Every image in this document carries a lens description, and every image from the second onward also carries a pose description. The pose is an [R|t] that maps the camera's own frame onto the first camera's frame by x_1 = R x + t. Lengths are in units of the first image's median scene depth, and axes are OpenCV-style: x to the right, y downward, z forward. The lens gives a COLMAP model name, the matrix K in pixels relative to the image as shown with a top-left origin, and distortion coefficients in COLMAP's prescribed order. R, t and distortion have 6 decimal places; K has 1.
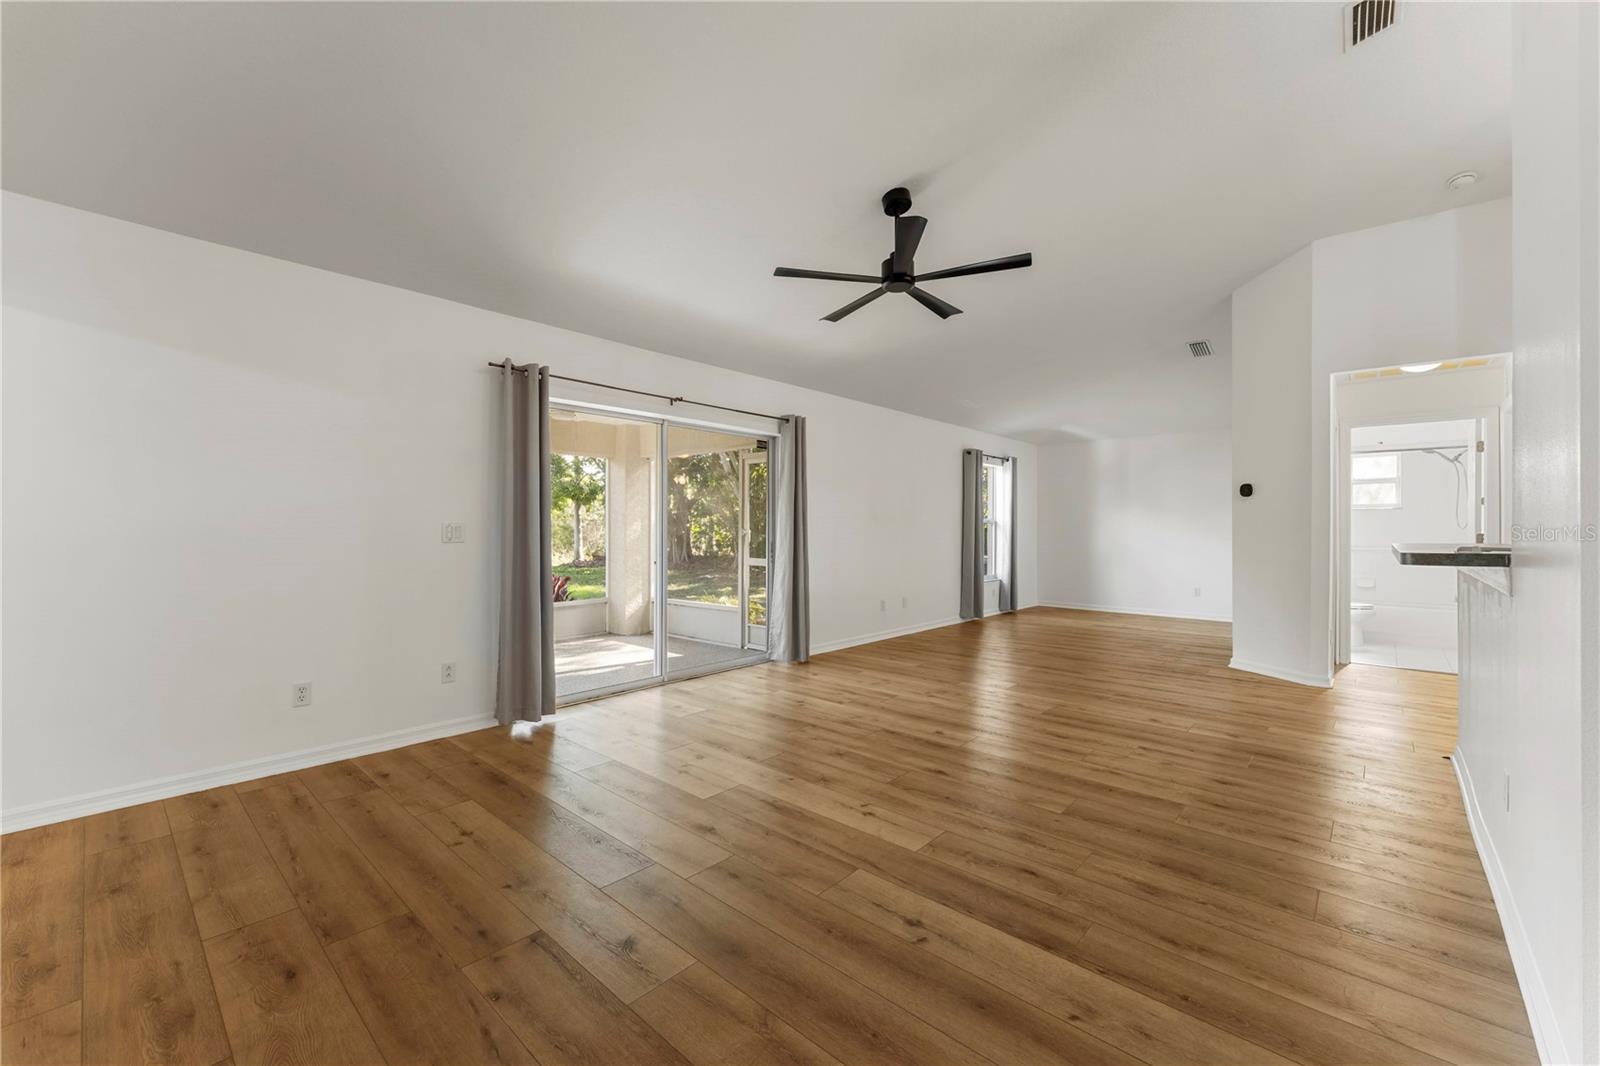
lens RADIAL K [[646.1, 0, 794.8], [0, 646.1, 534.0], [0, 0, 1]] dist [0.007429, -0.000514]
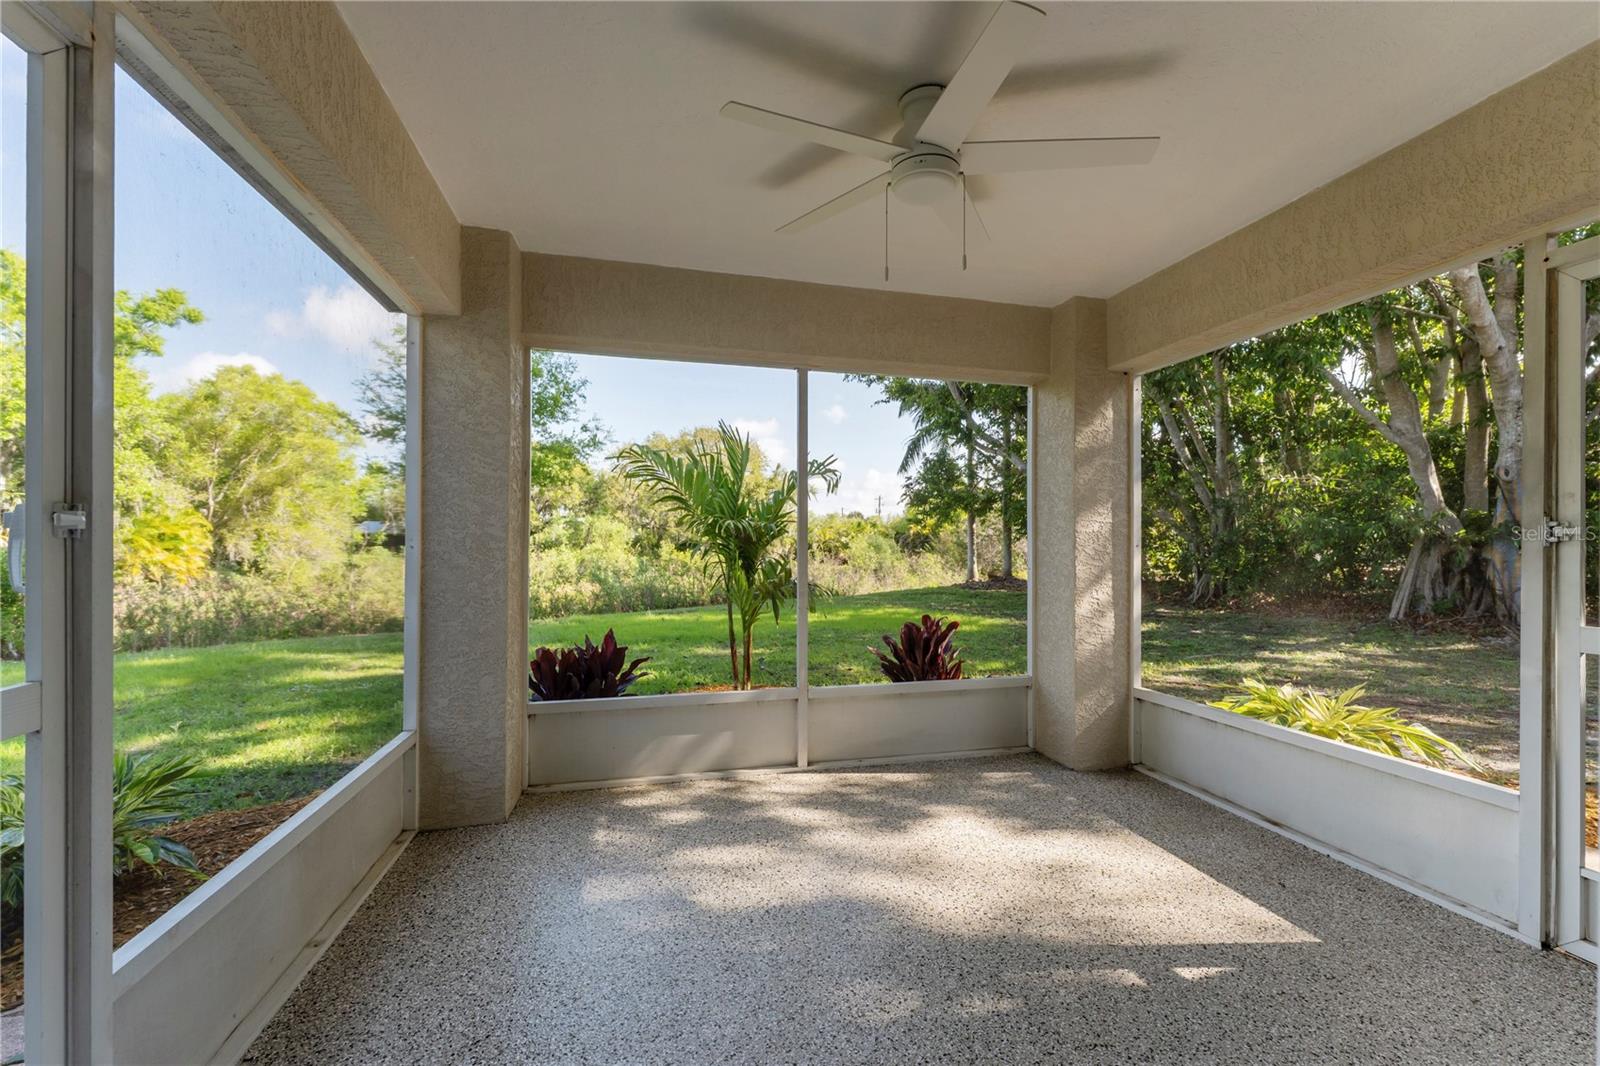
lens RADIAL K [[646.1, 0, 794.1], [0, 646.1, 541.5], [0, 0, 1]] dist [0.007429, -0.000514]
pose [[0.829693, -0.006459, -0.558182, -0.051599], [-0.001907, 0.999894, -0.014404, 0.001547], [0.558216, 0.013015, 0.829594, 0.155107]]
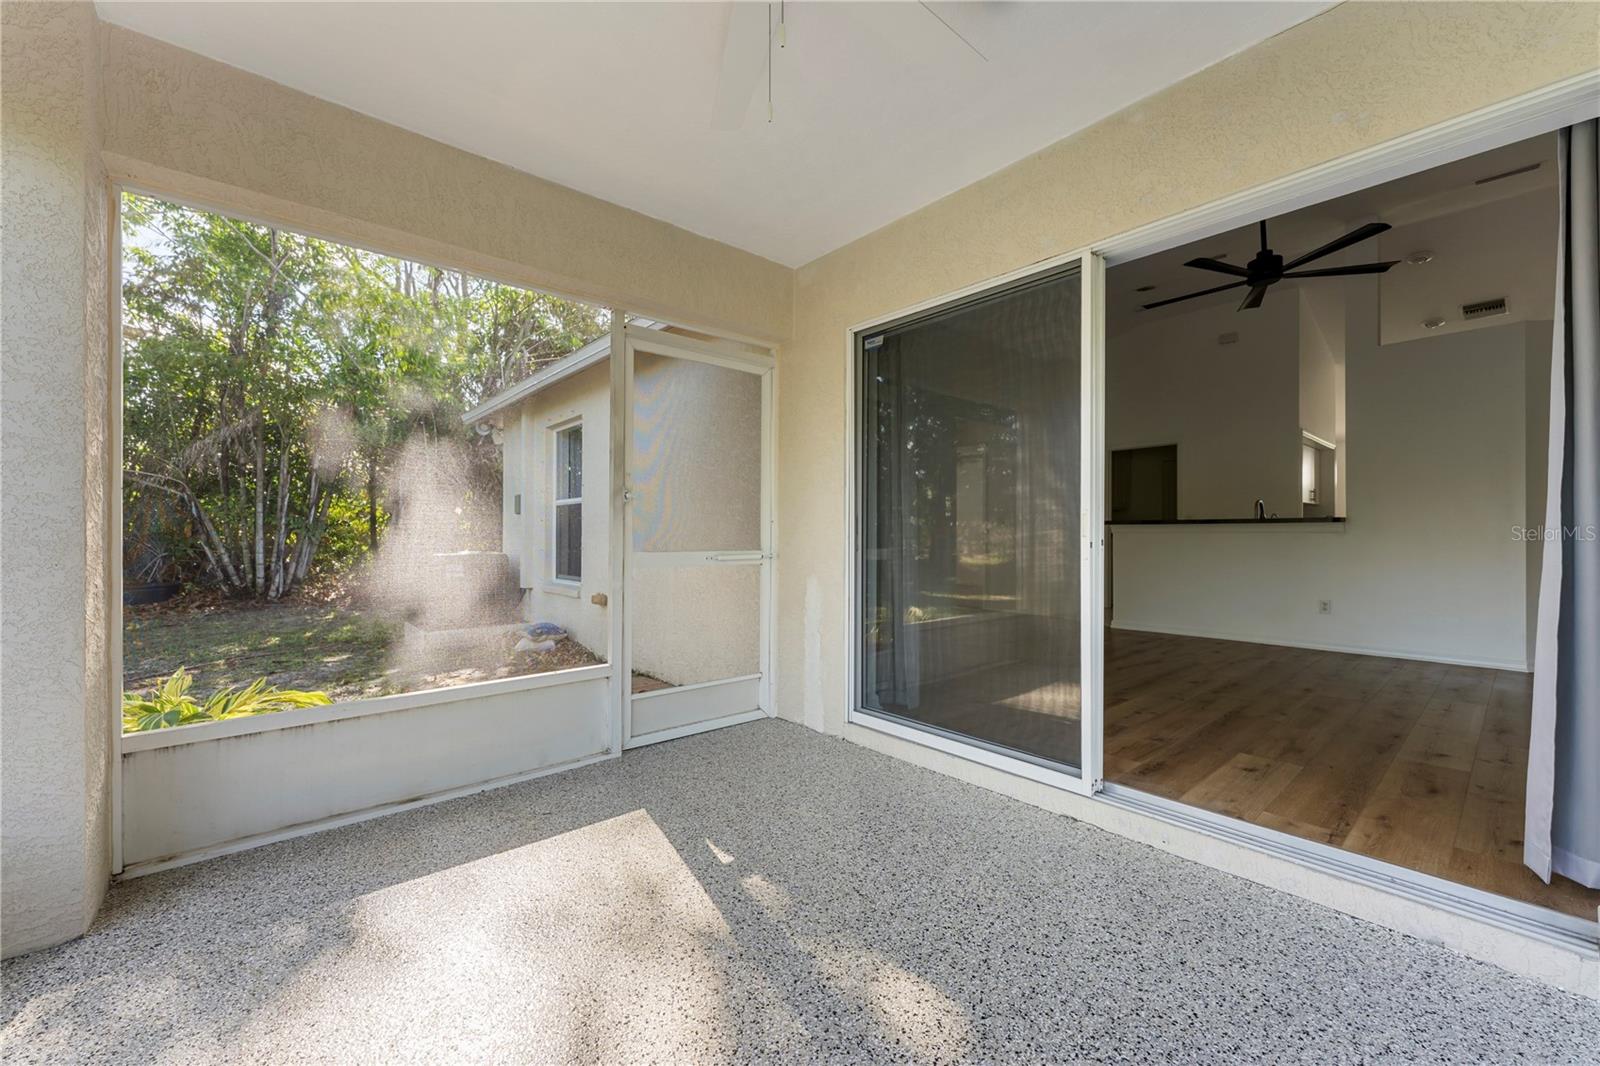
lens RADIAL K [[646.1, 0, 795.6], [0, 646.1, 530.7], [0, 0, 1]] dist [0.007429, -0.000514]
pose [[0.123239, -0.002764, 0.992373, -0.134930], [0.002344, 0.999994, 0.002494, 0.005373], [-0.992374, 0.002019, 0.123245, 0.218112]]
